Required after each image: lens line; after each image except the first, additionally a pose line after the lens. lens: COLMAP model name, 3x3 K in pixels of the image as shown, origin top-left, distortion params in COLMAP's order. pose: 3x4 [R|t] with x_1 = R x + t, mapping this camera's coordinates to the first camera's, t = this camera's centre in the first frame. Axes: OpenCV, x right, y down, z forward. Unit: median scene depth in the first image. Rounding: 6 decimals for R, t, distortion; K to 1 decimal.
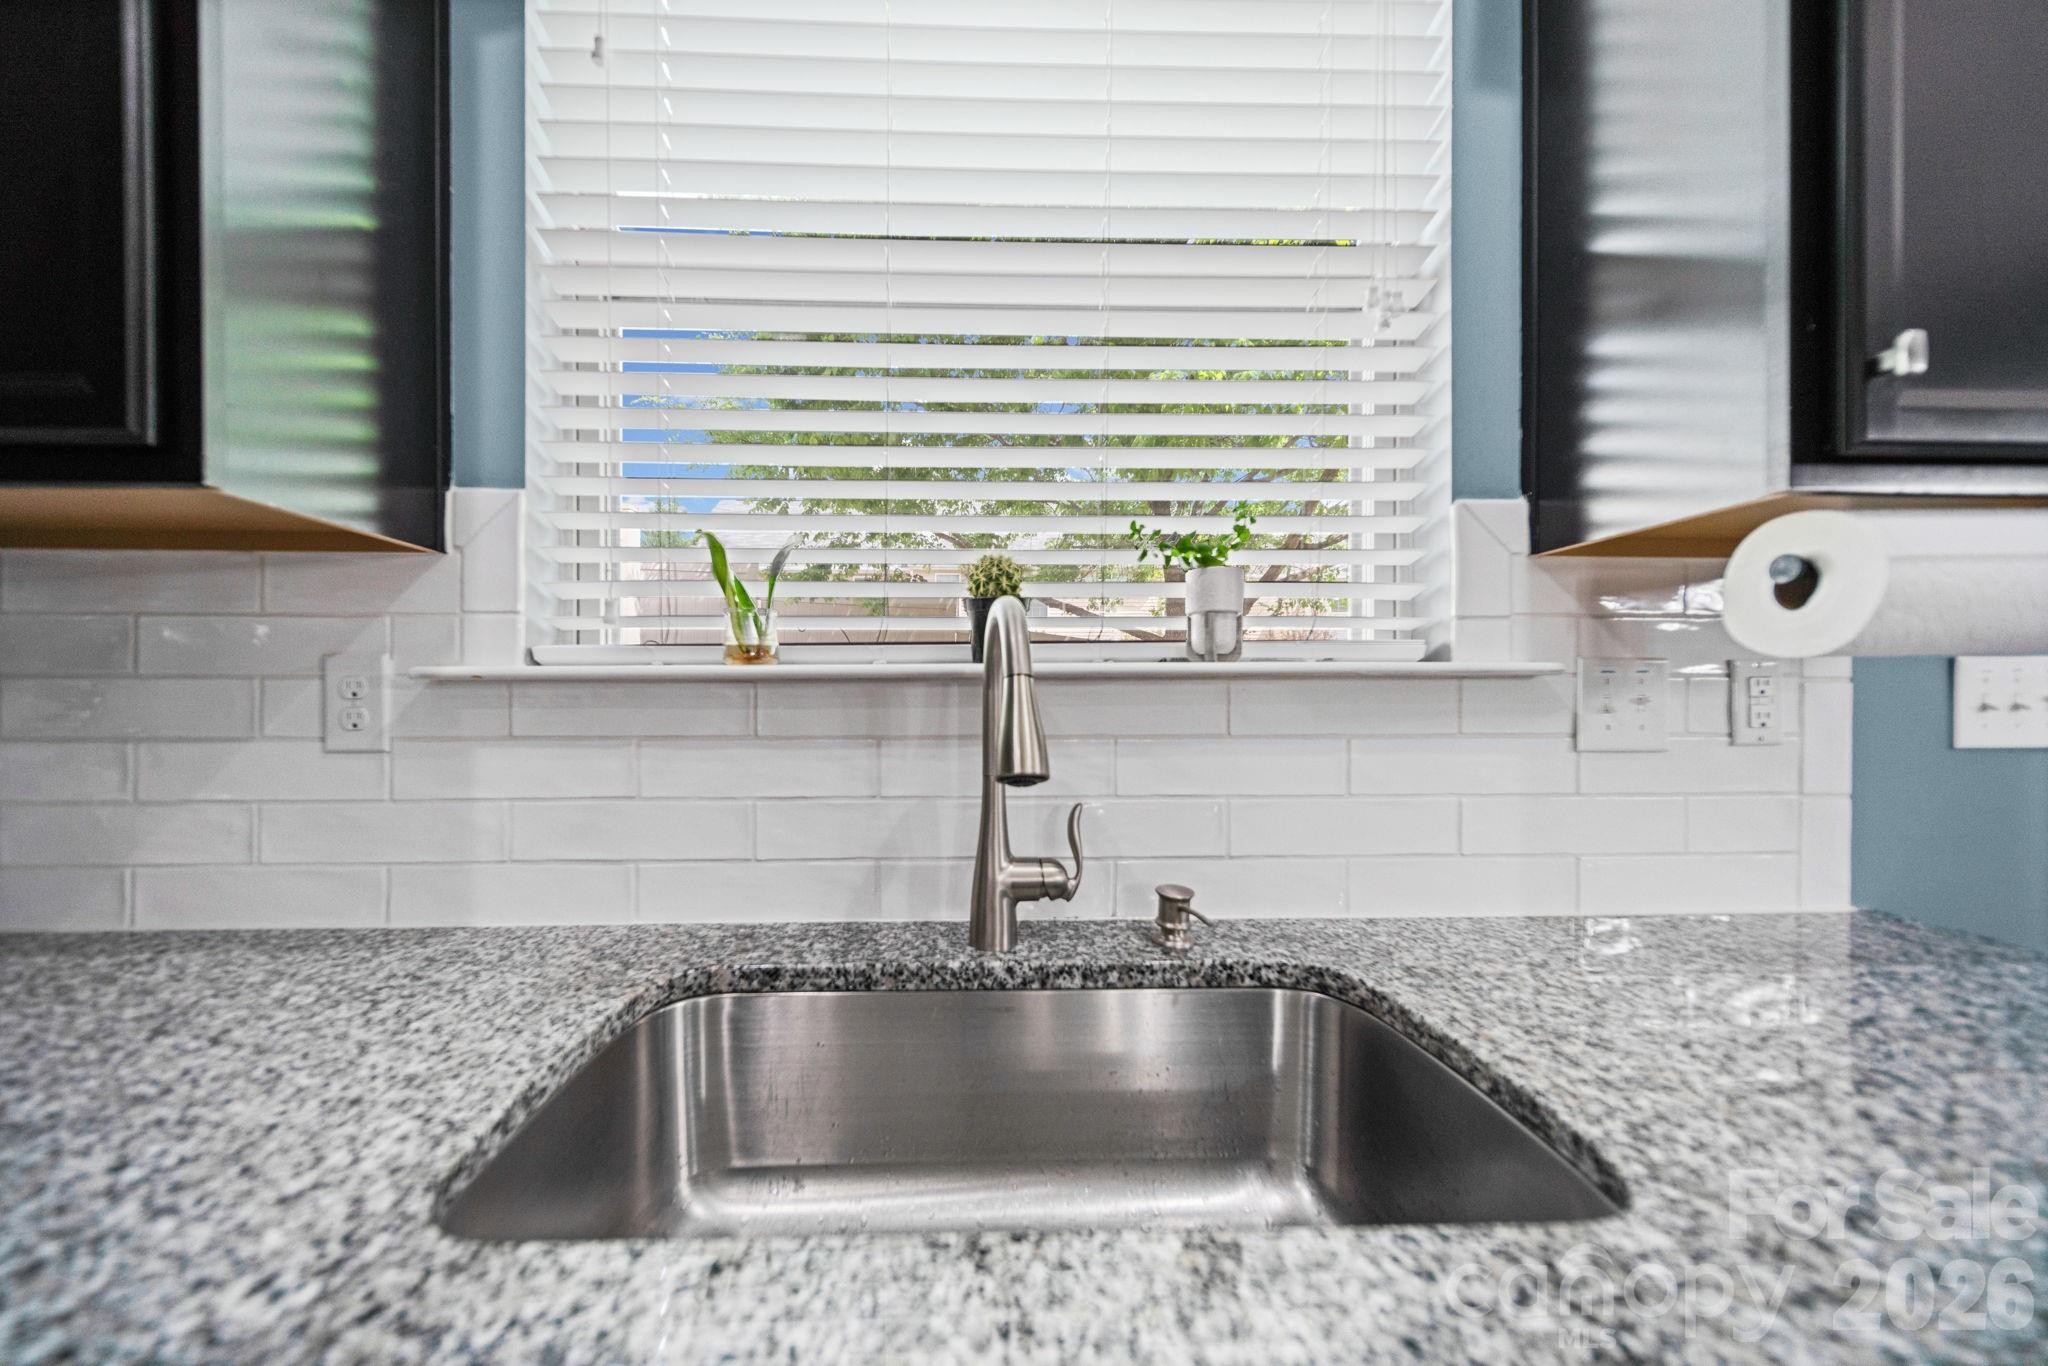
lens RADIAL K [[1923.5, 0, 1024.0], [0, 1923.5, 683.0], [0, 0, 1]] dist [0.001936, -0.000648]
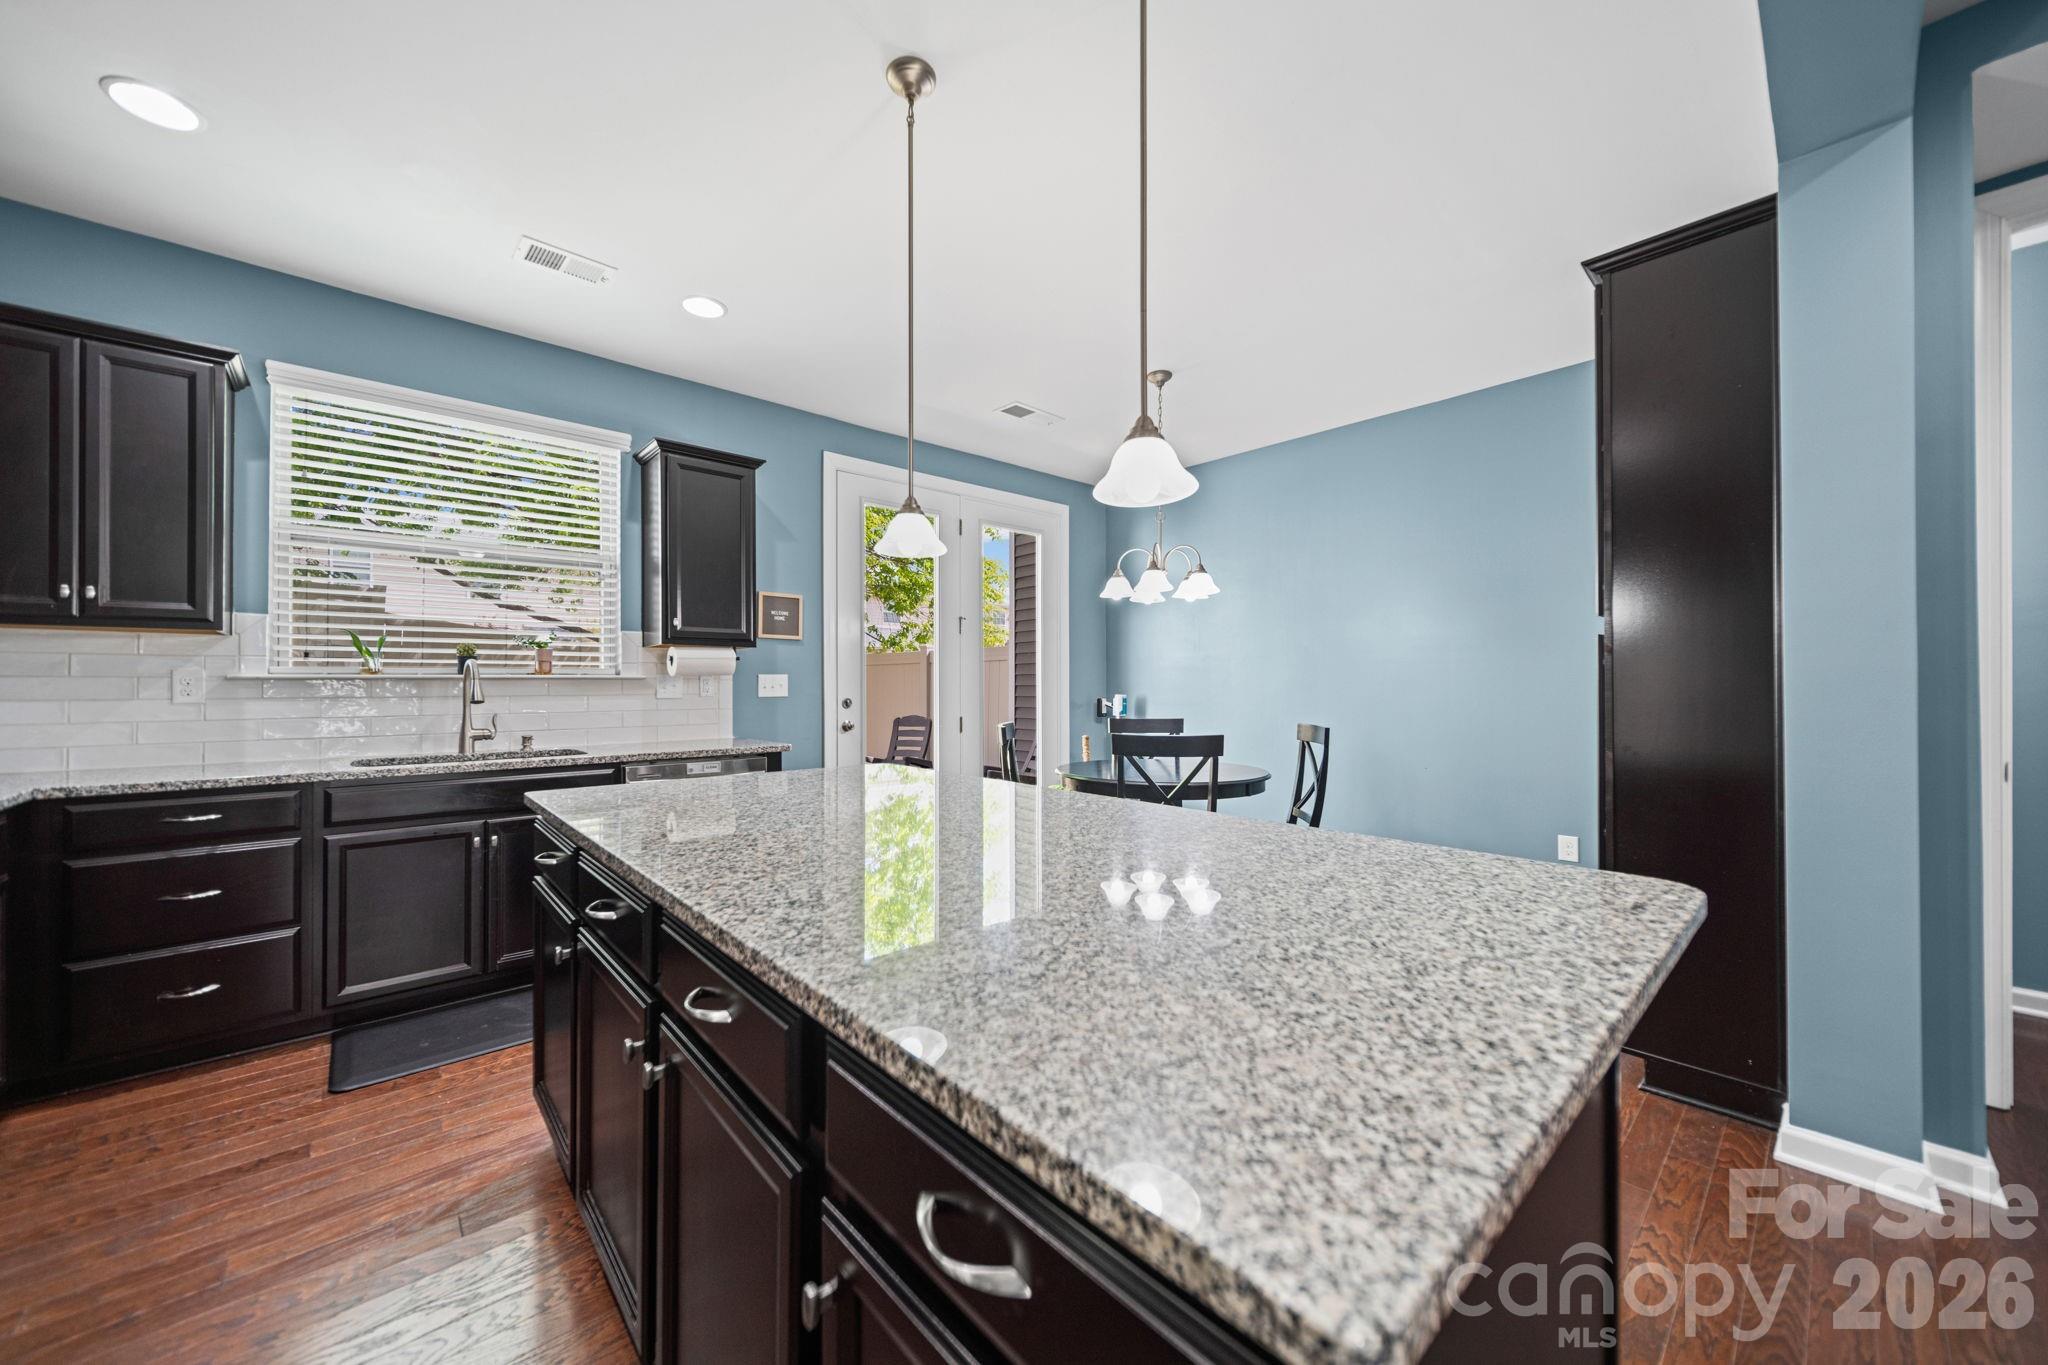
lens RADIAL K [[711.9, 0, 1015.7], [0, 711.9, 671.1], [0, 0, 1]] dist [0.001343, 0.006489]
pose [[0.801059, 0.012001, 0.598465, 0.005605], [-0.005015, 0.999898, -0.013338, -0.004911], [-0.598564, 0.007684, 0.801038, -0.616888]]
